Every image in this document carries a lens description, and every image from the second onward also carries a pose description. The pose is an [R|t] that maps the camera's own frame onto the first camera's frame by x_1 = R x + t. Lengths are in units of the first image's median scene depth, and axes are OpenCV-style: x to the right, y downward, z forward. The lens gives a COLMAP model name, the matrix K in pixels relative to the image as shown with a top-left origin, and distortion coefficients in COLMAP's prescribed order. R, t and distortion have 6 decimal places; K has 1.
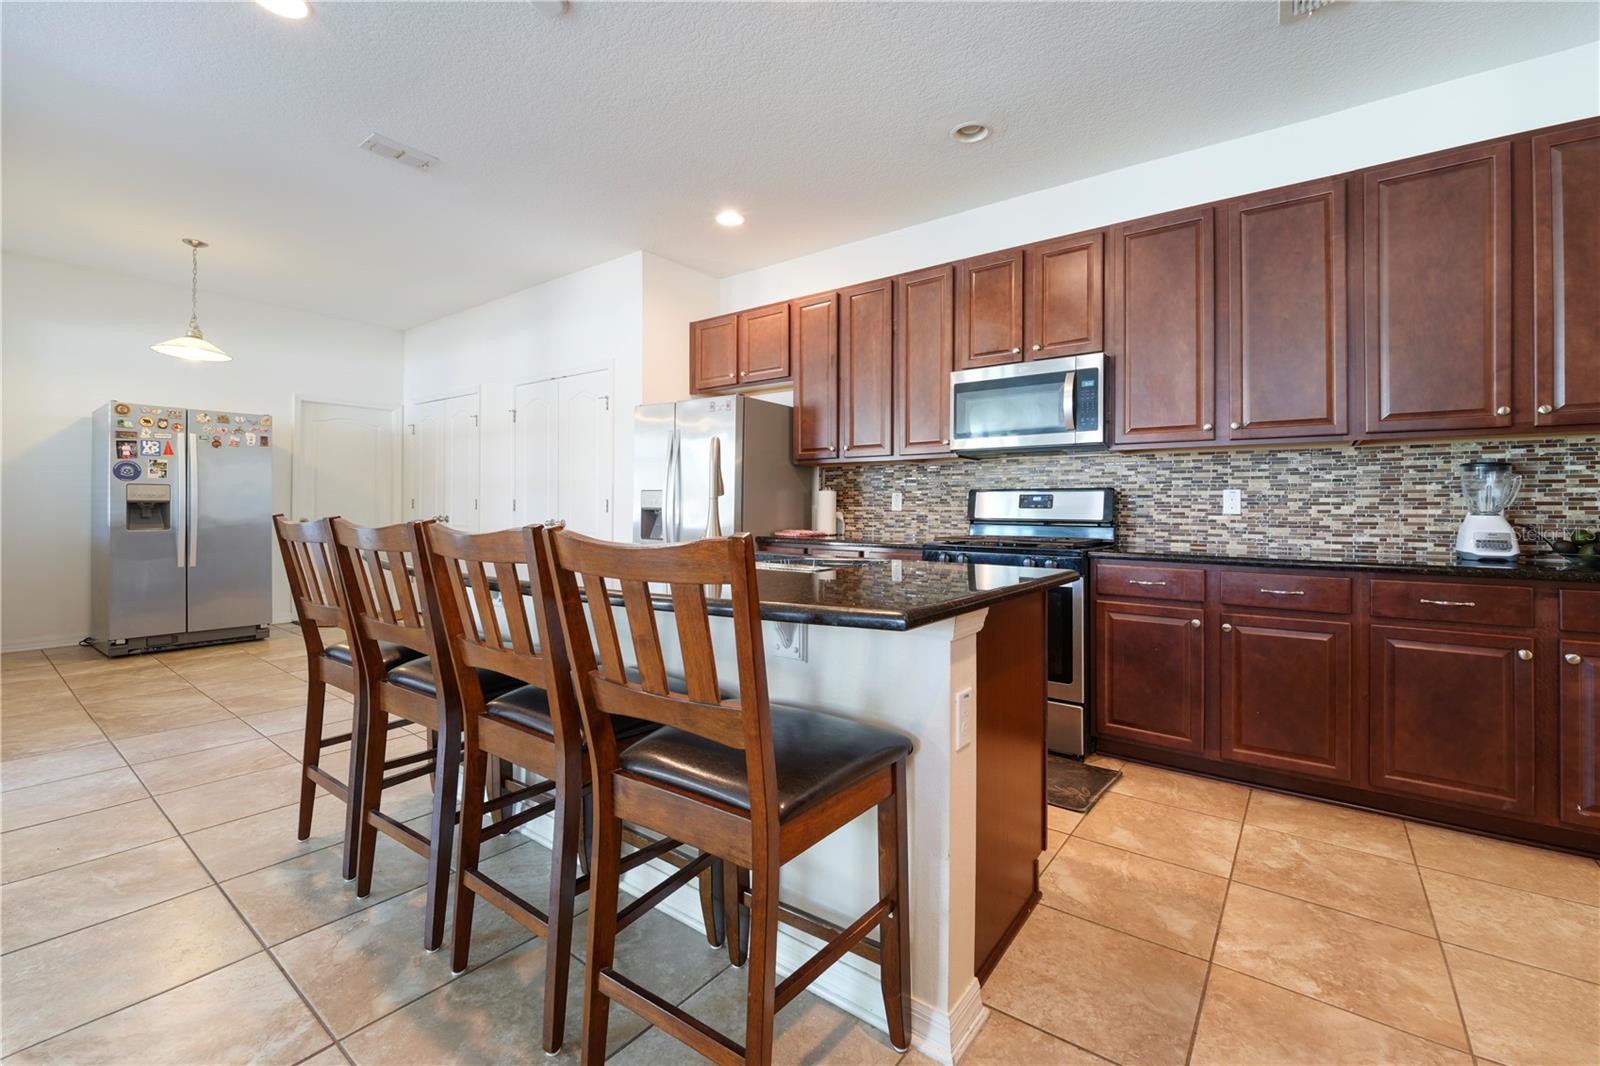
lens RADIAL K [[667.3, 0, 799.5], [0, 667.3, 519.0], [0, 0, 1]] dist [-0.007419, -0.002383]
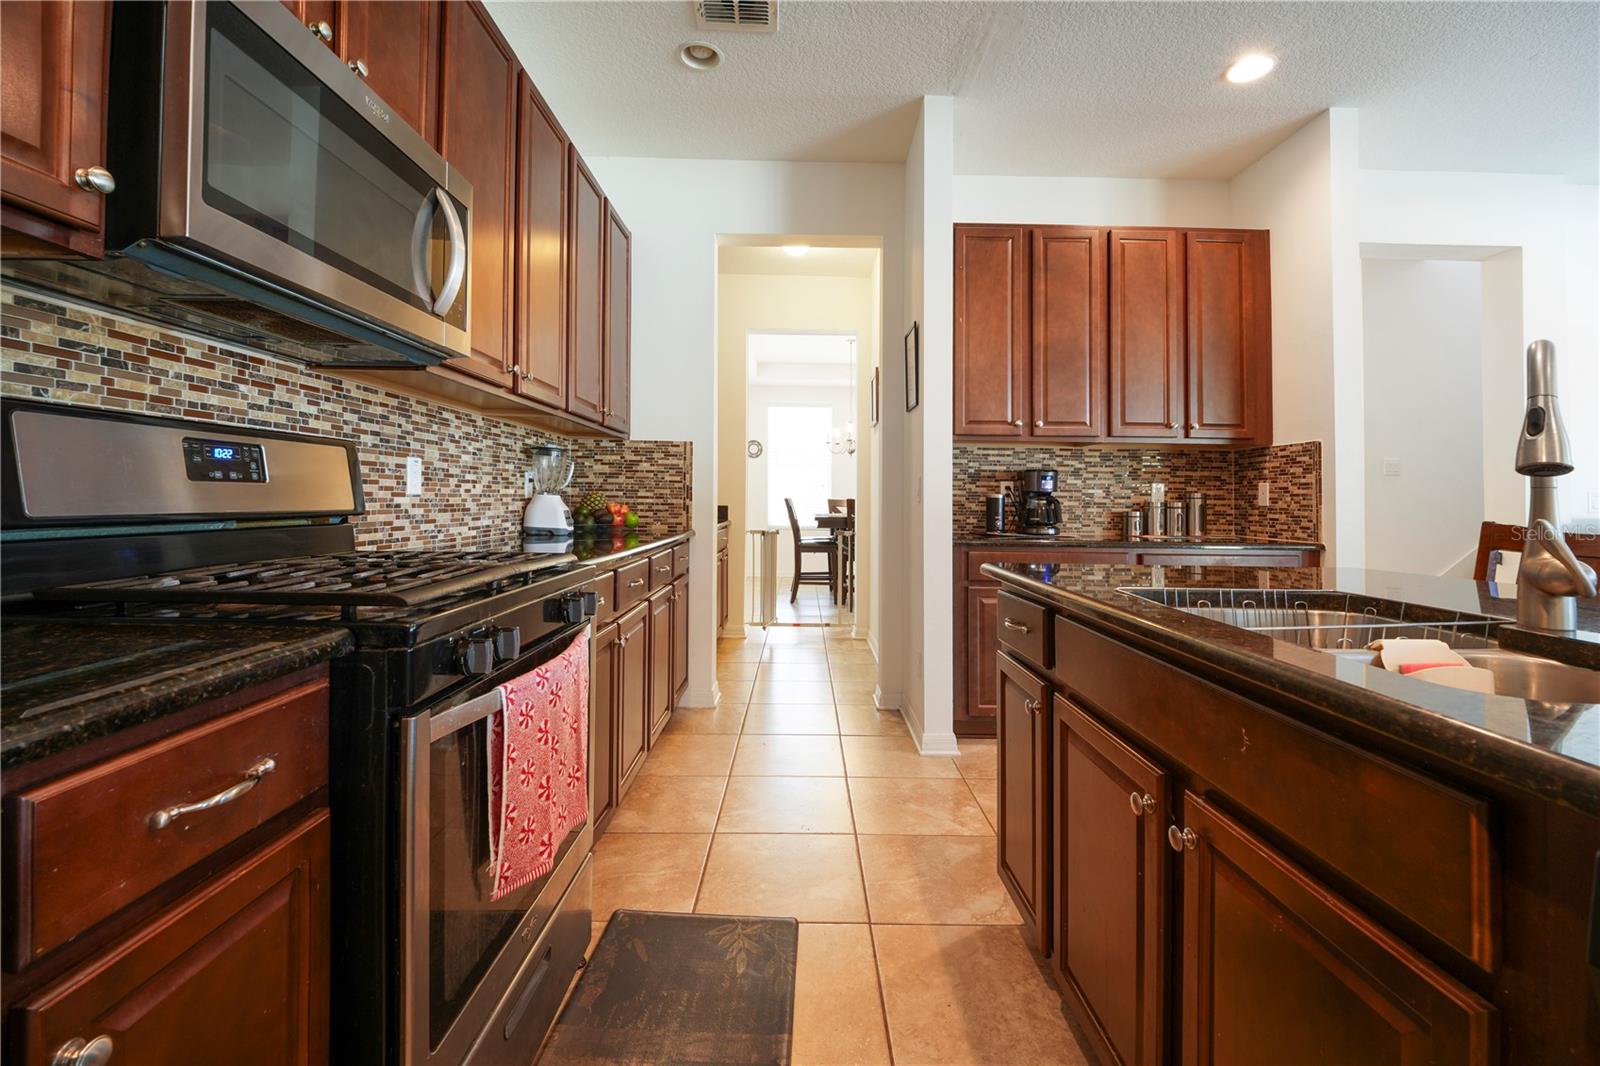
lens RADIAL K [[667.3, 0, 820.1], [0, 667.3, 481.6], [0, 0, 1]] dist [-0.007419, -0.002383]
pose [[-0.614477, 0.004853, 0.788919, -0.112925], [-0.003114, 0.999958, -0.008577, -0.015819], [-0.788928, -0.007727, -0.614437, 1.087000]]
